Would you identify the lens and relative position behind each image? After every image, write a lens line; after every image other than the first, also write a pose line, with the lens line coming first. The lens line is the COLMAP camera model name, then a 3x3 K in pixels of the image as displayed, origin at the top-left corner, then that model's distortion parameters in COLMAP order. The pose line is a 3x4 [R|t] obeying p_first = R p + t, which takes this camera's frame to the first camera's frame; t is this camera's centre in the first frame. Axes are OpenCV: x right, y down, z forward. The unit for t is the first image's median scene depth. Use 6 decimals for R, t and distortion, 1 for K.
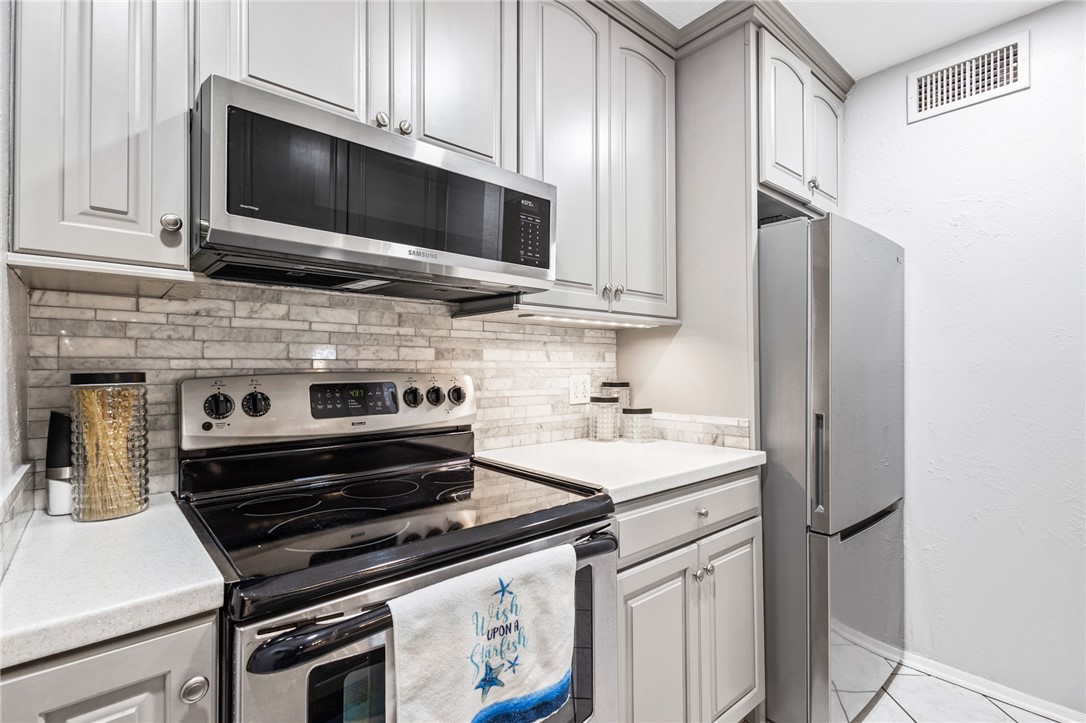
lens RADIAL K [[502.6, 0, 534.9], [0, 502.6, 361.1], [0, 0, 1]] dist [0.014084, -0.001994]
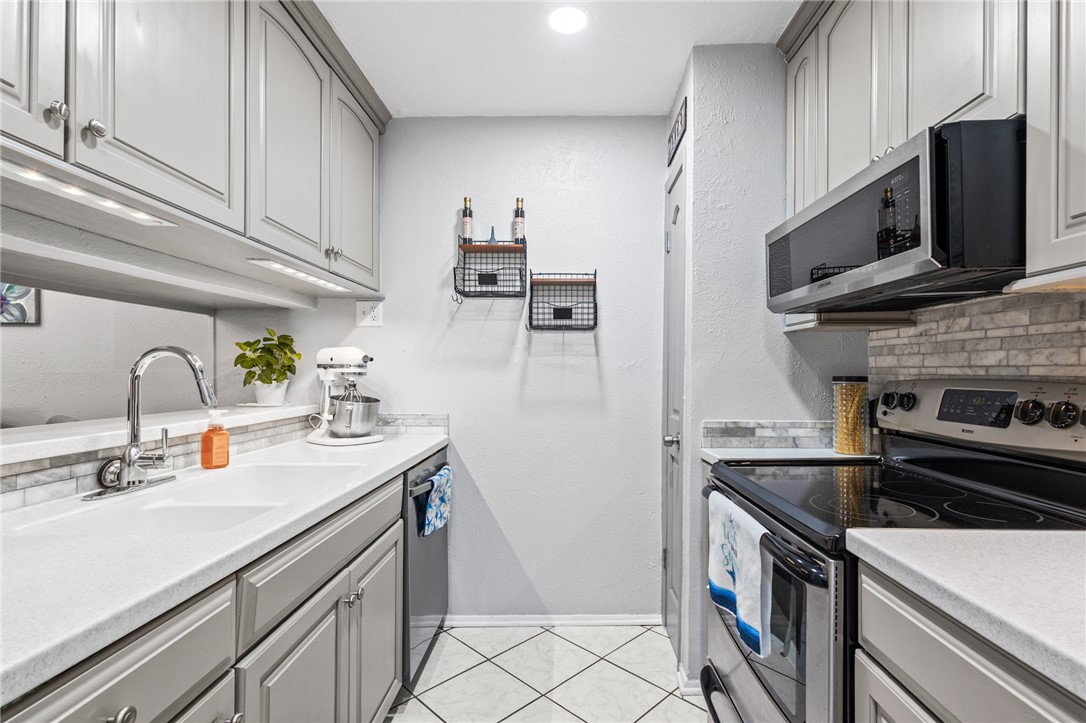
lens RADIAL K [[502.6, 0, 543.9], [0, 502.6, 368.1], [0, 0, 1]] dist [0.014084, -0.001994]
pose [[-0.679941, -0.005116, -0.733249, 0.947583], [0.006375, 0.999897, -0.012889, 0.008151], [0.733239, -0.013438, -0.679838, 1.071119]]
